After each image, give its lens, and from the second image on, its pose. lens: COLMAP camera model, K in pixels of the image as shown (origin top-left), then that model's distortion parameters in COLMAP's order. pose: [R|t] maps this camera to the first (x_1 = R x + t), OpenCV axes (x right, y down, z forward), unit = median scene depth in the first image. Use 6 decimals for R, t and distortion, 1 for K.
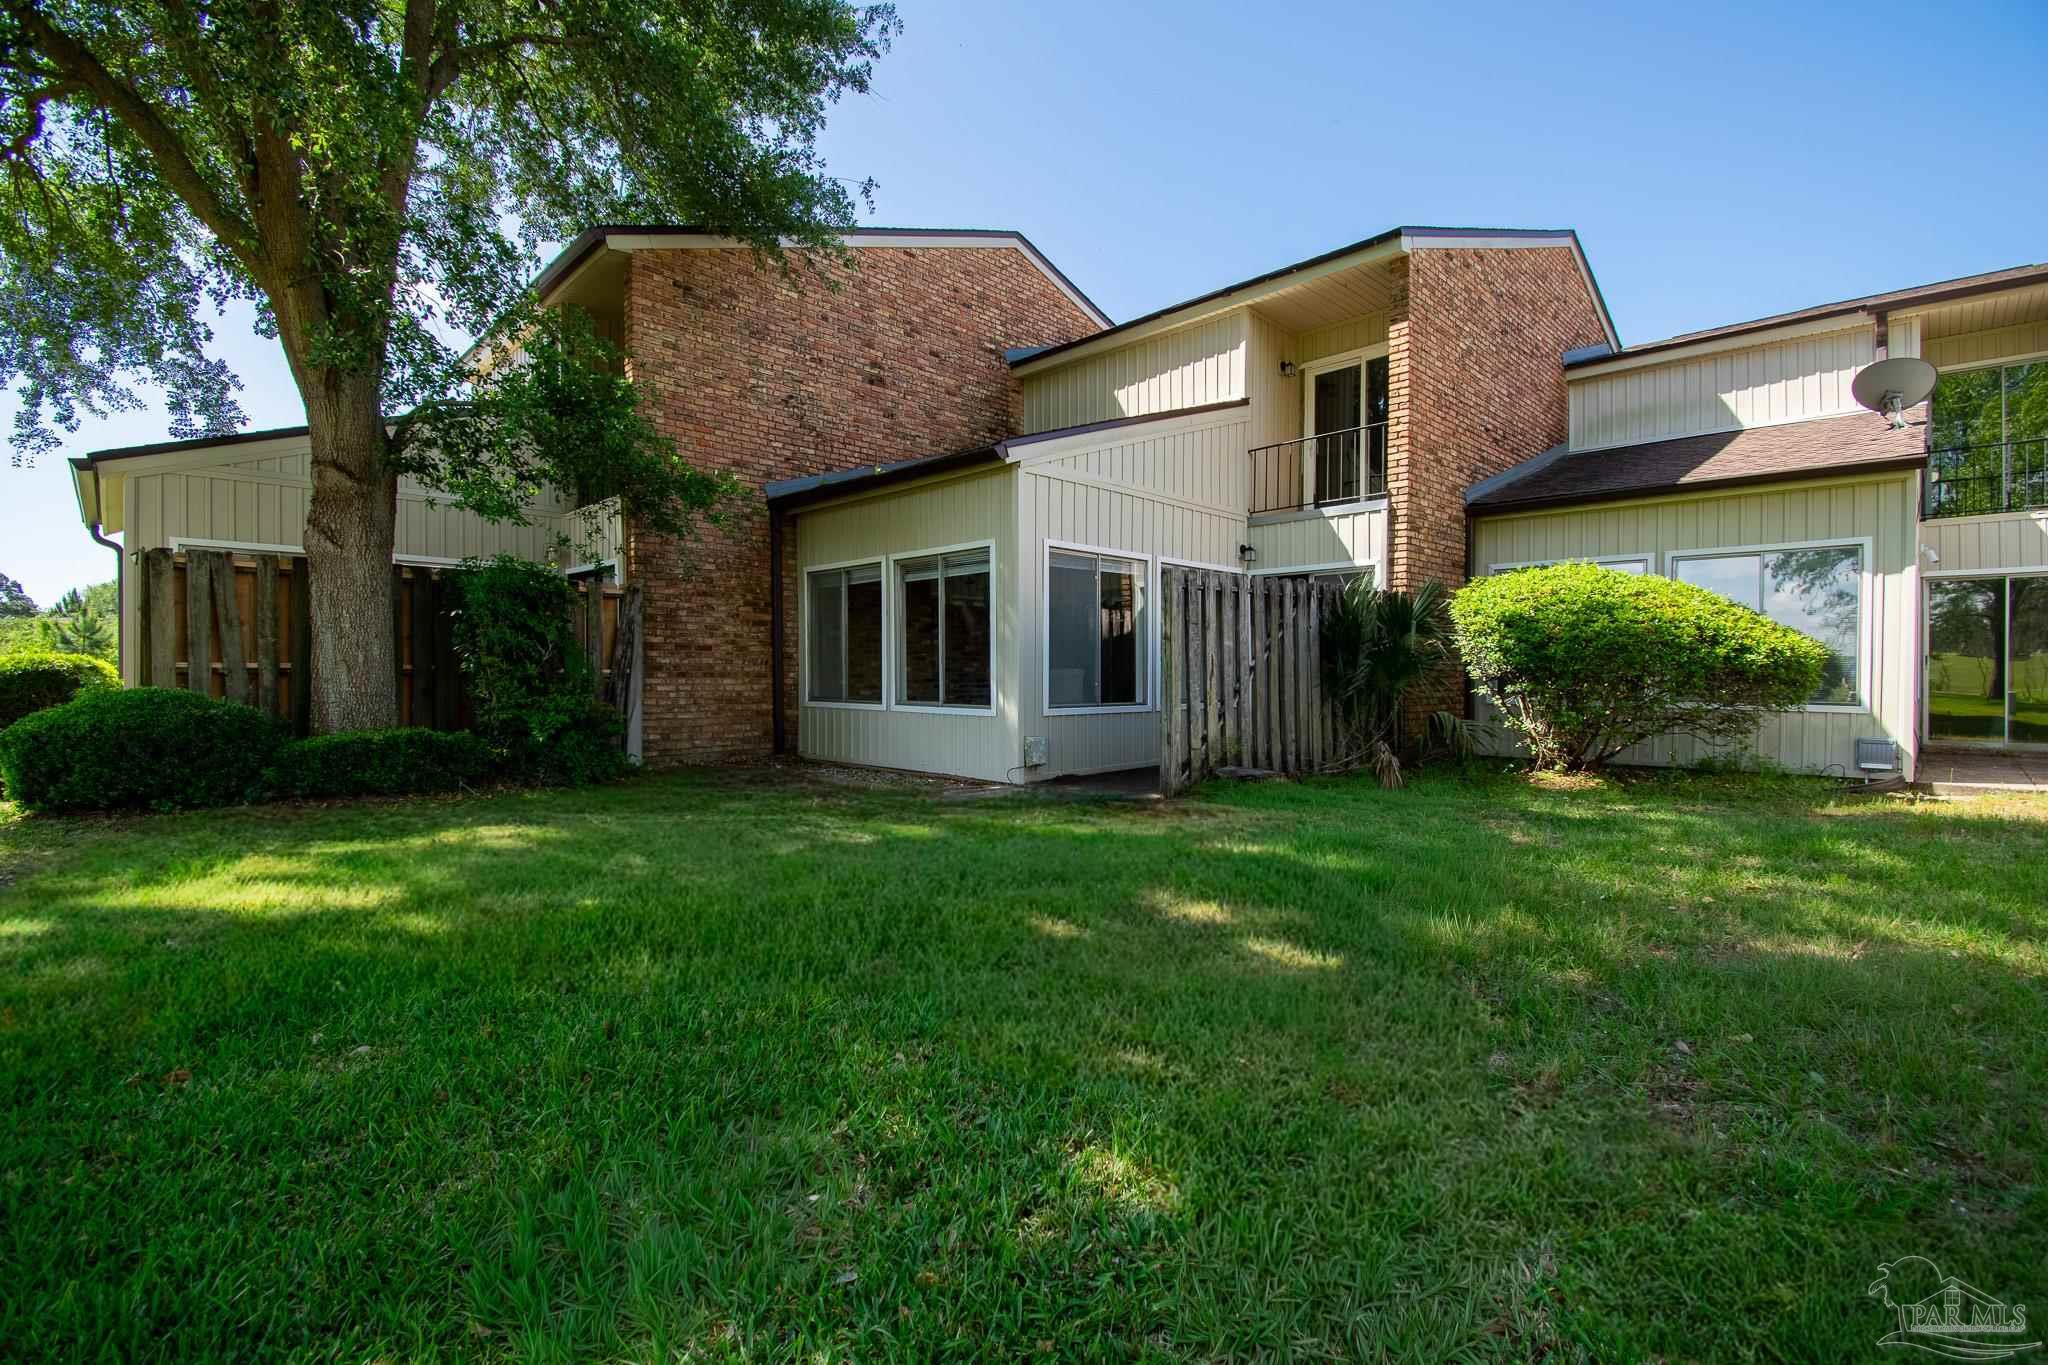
lens RADIAL K [[935.9, 0, 1024.0], [0, 935.9, 682.5], [0, 0, 1]] dist [0.030375, -0.031536]
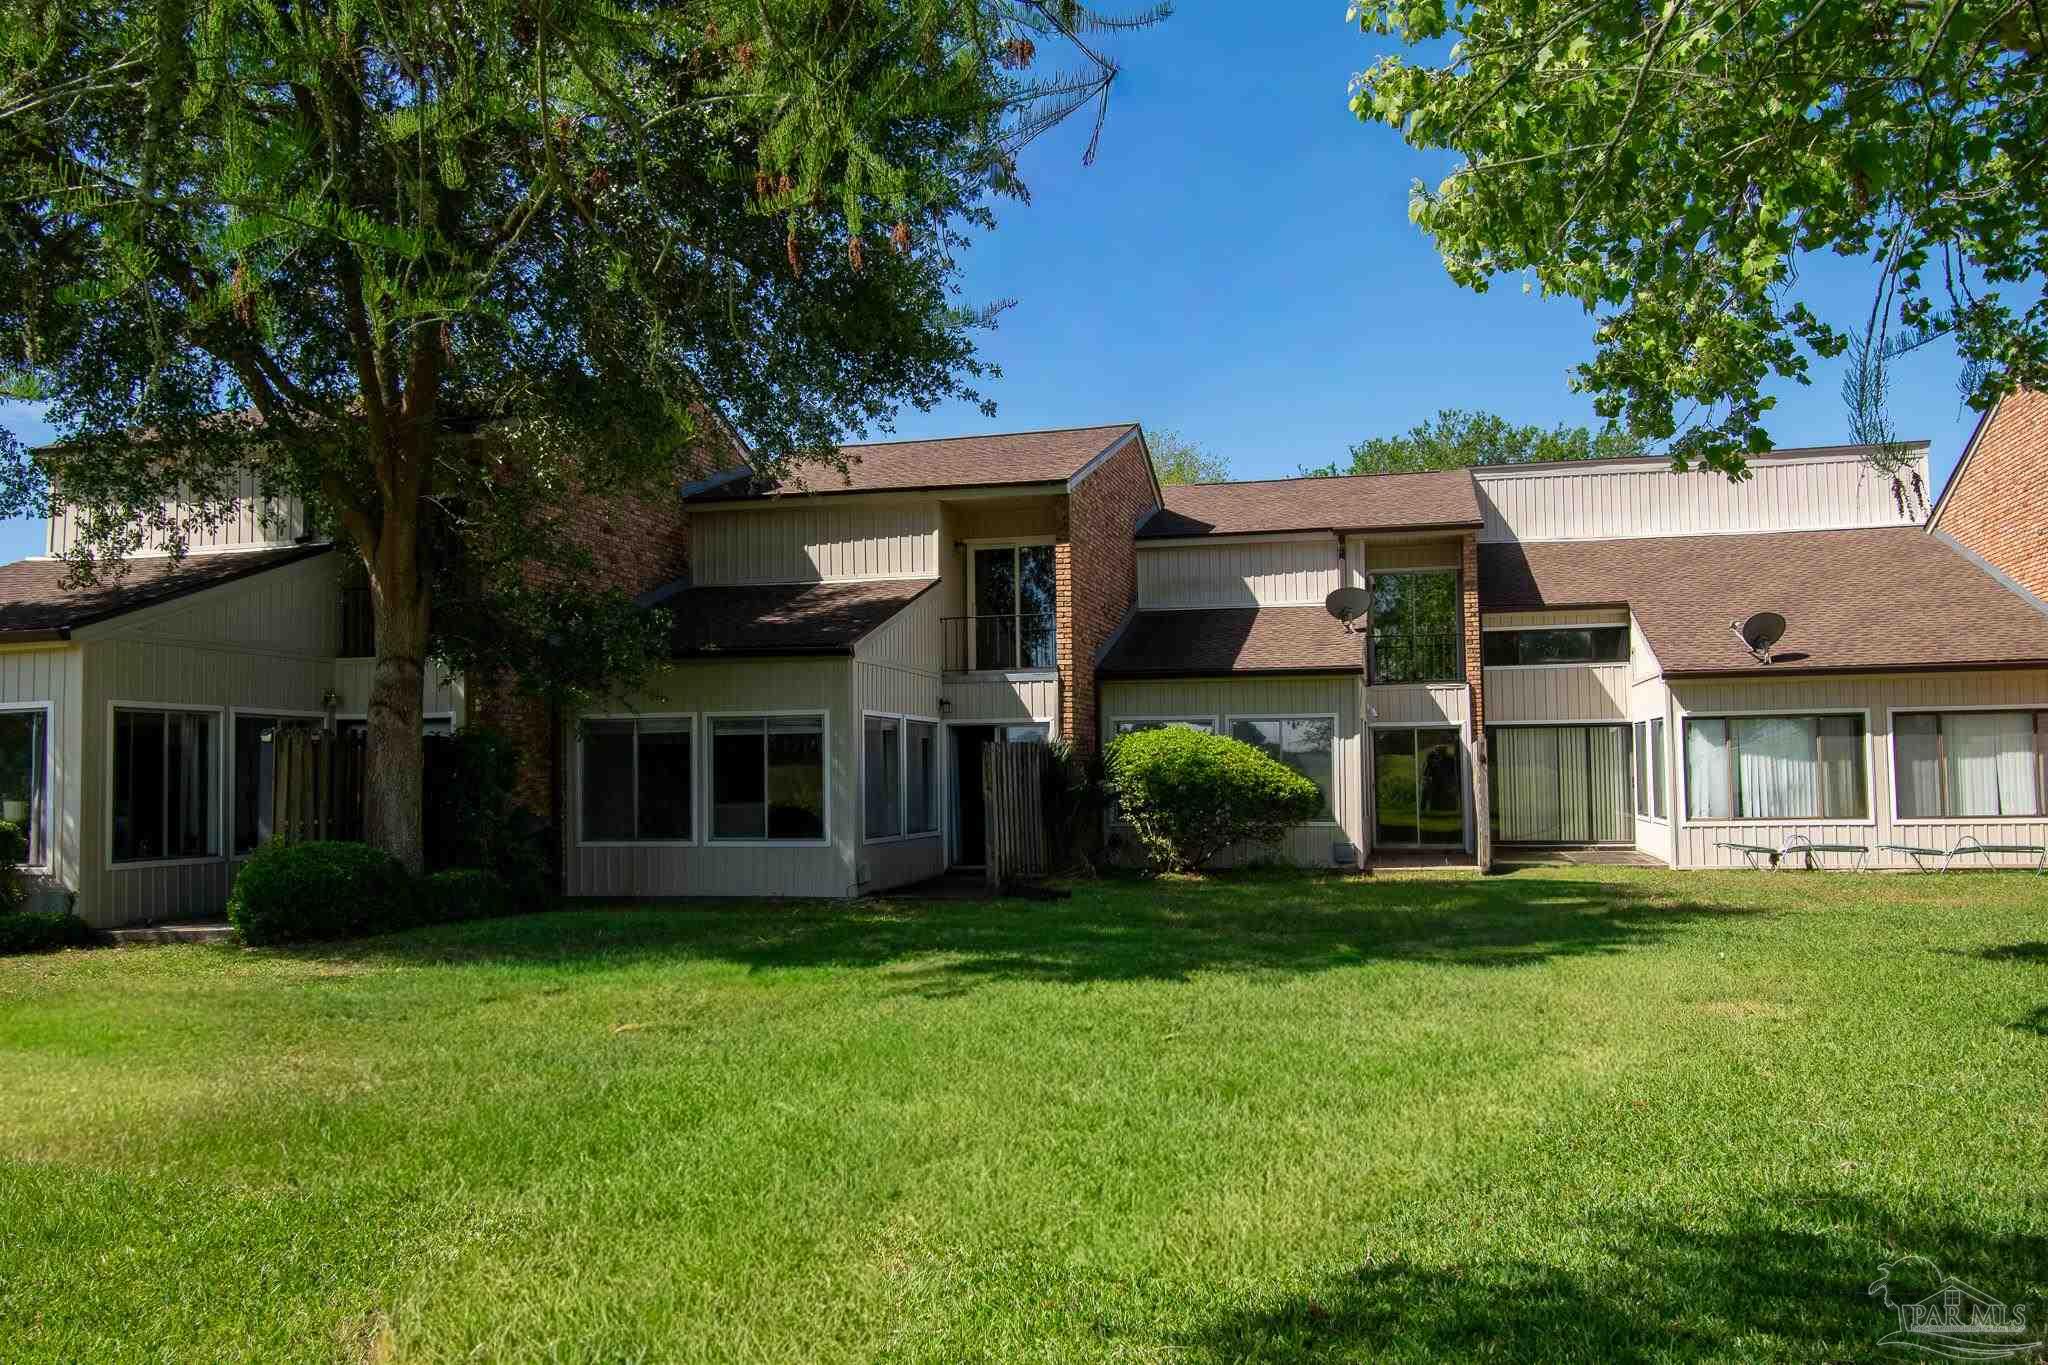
lens RADIAL K [[1775.2, 0, 1024.0], [0, 1775.2, 682.5], [0, 0, 1]] dist [0.001763, 0.000361]
pose [[0.850900, 0.016400, 0.525071, -0.956290], [0.017956, 0.998021, -0.060270, -0.032492], [-0.525020, 0.060712, 0.848922, -1.081524]]
